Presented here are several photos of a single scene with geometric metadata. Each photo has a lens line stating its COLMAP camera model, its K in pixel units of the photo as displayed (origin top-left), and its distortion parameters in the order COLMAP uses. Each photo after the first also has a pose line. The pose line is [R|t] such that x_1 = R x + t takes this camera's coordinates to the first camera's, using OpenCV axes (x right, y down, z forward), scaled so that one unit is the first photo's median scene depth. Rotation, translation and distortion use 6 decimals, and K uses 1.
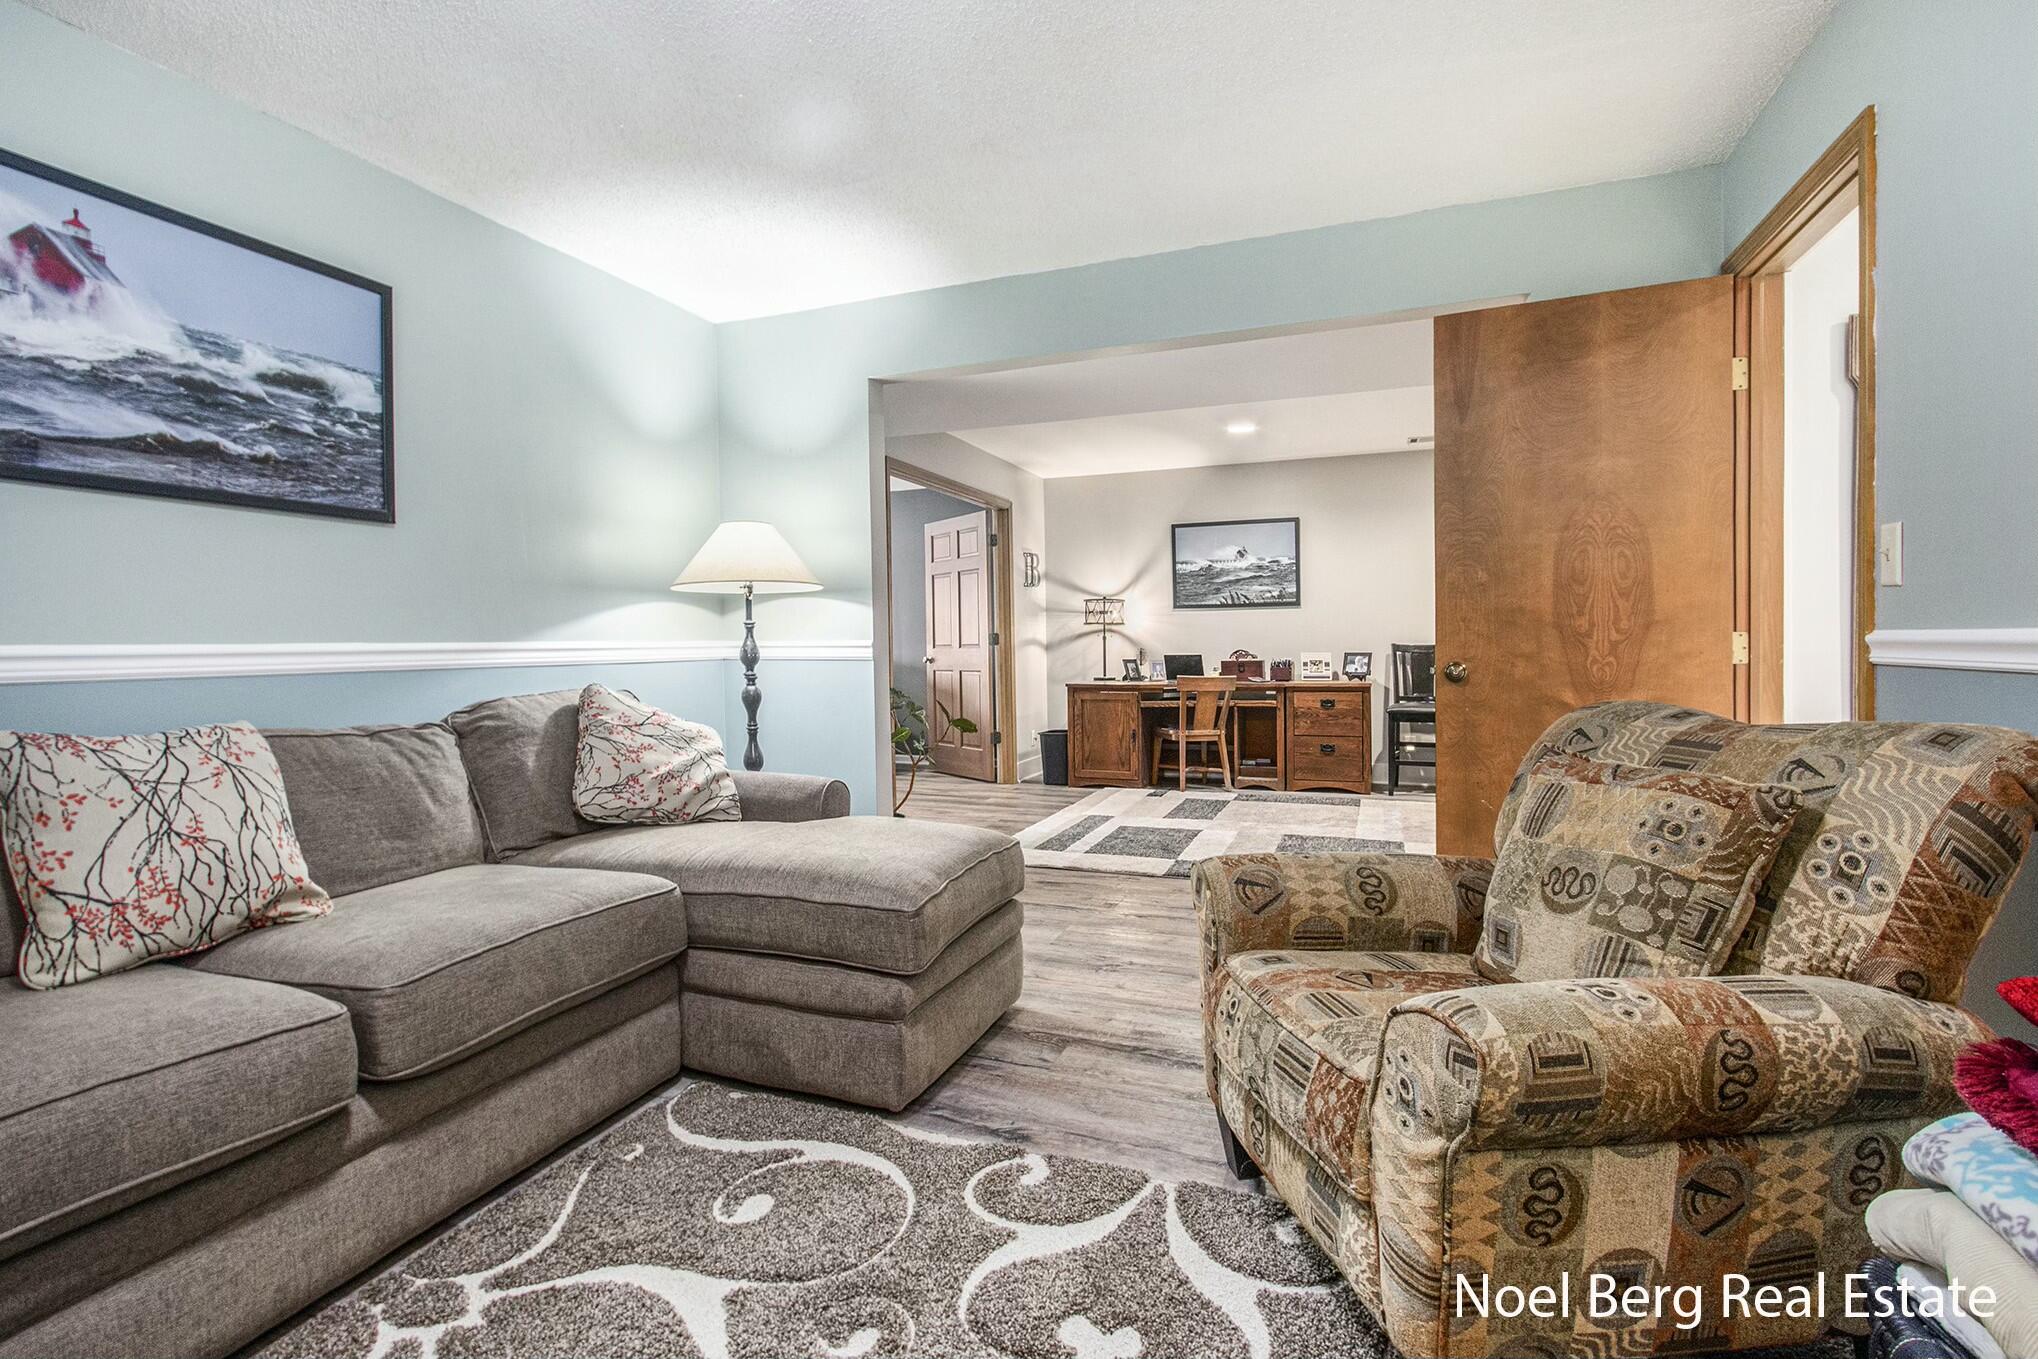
lens RADIAL K [[958.1, 0, 1015.3], [0, 958.1, 669.0], [0, 0, 1]] dist [-0.023524, -0.000534]
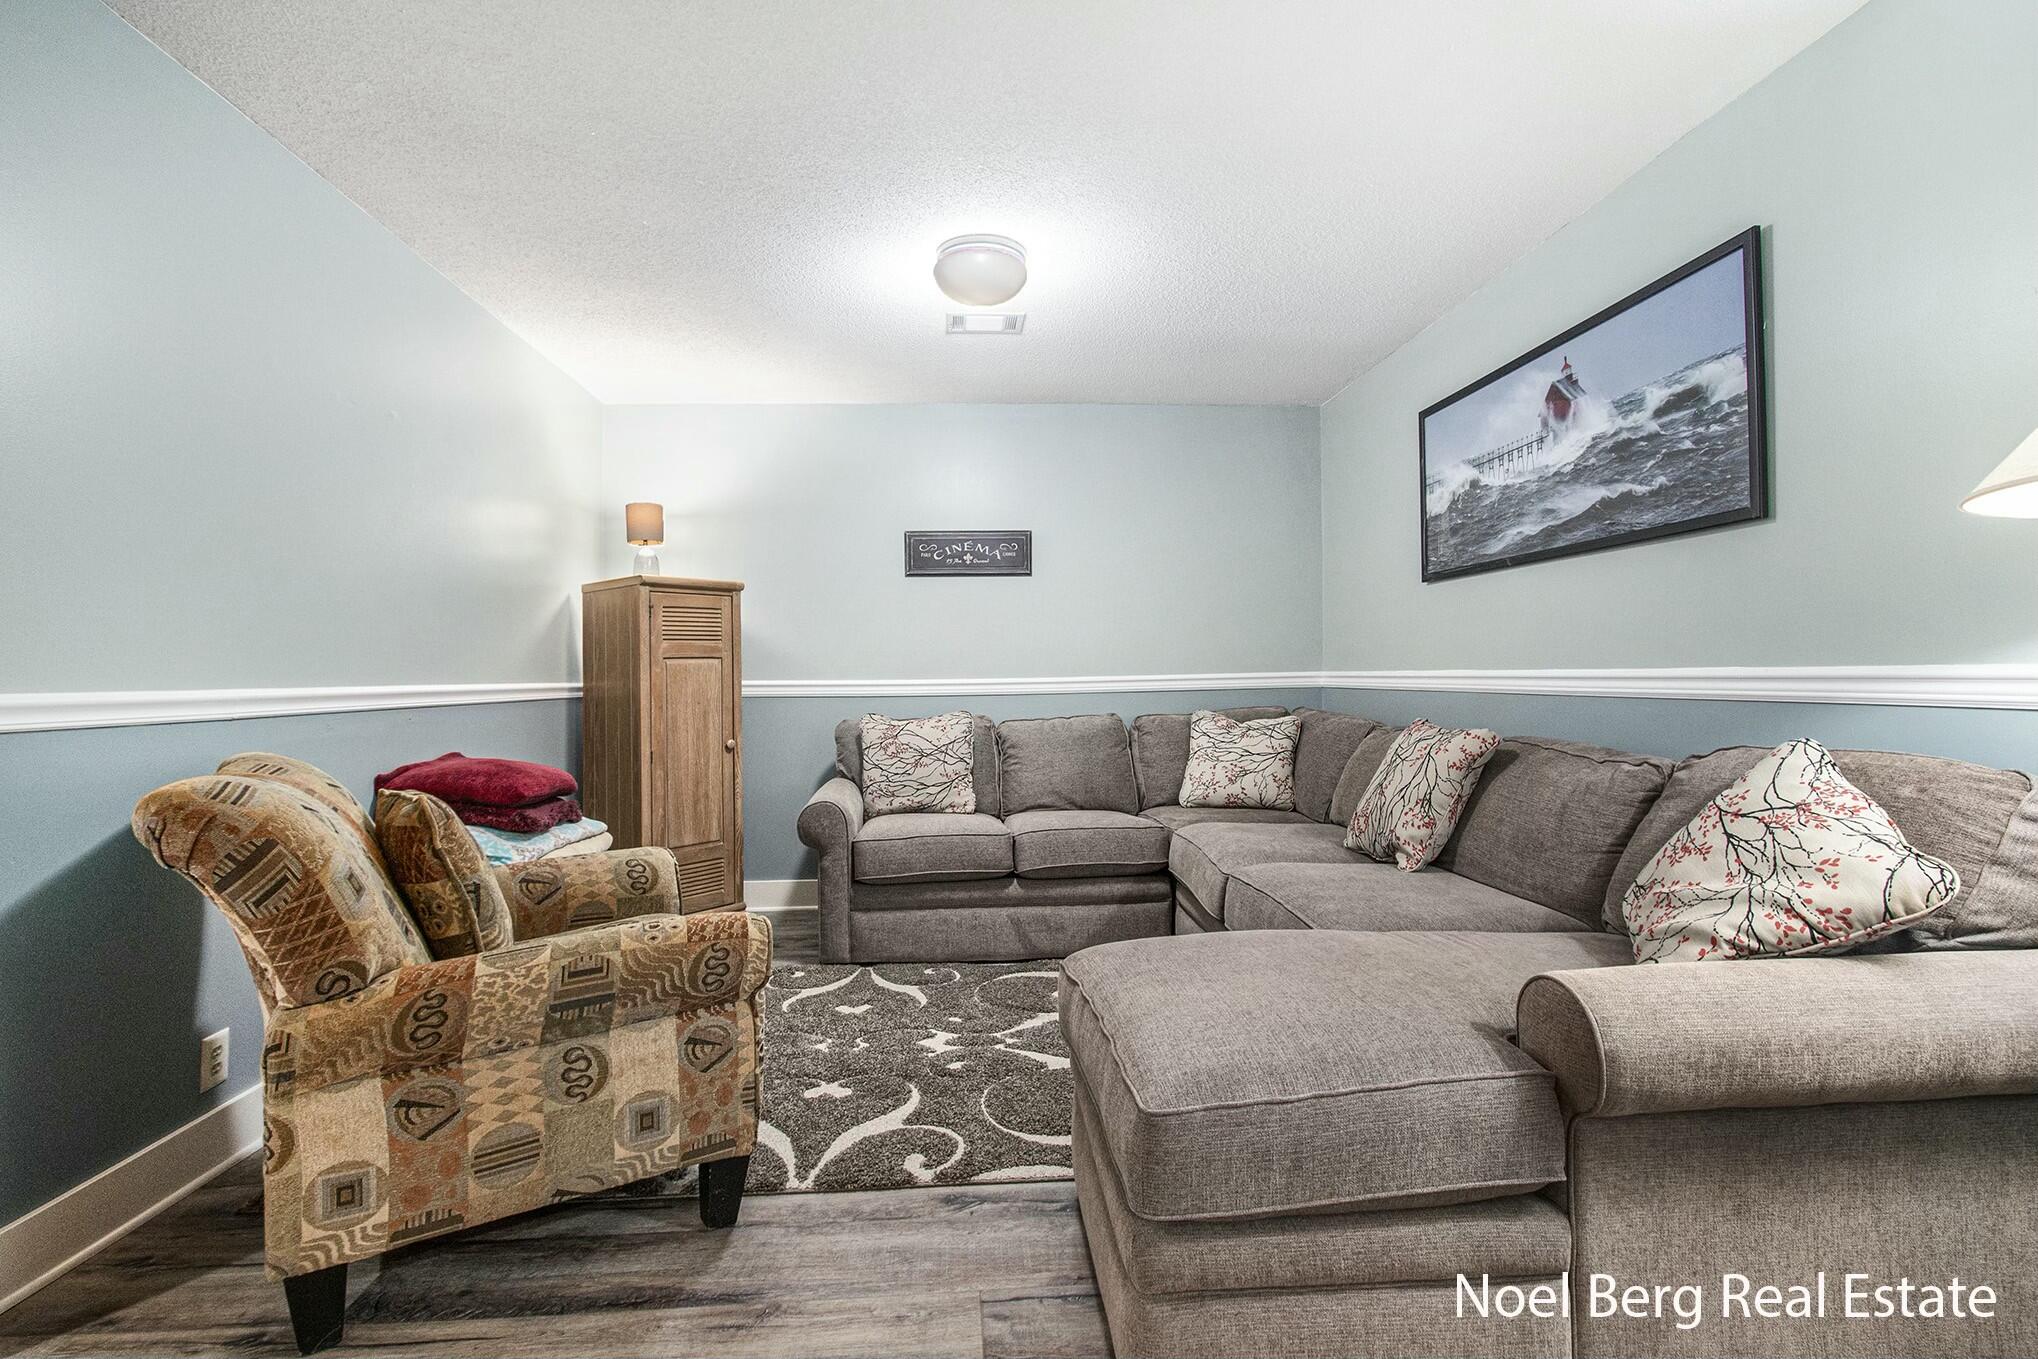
lens RADIAL K [[958.1, 0, 1015.3], [0, 958.1, 669.0], [0, 0, 1]] dist [-0.023524, -0.000534]
pose [[-0.909487, 0.025397, -0.414955, 0.310644], [0.016594, 0.999555, 0.024806, -0.066293], [0.415400, 0.015675, -0.909504, 1.761111]]
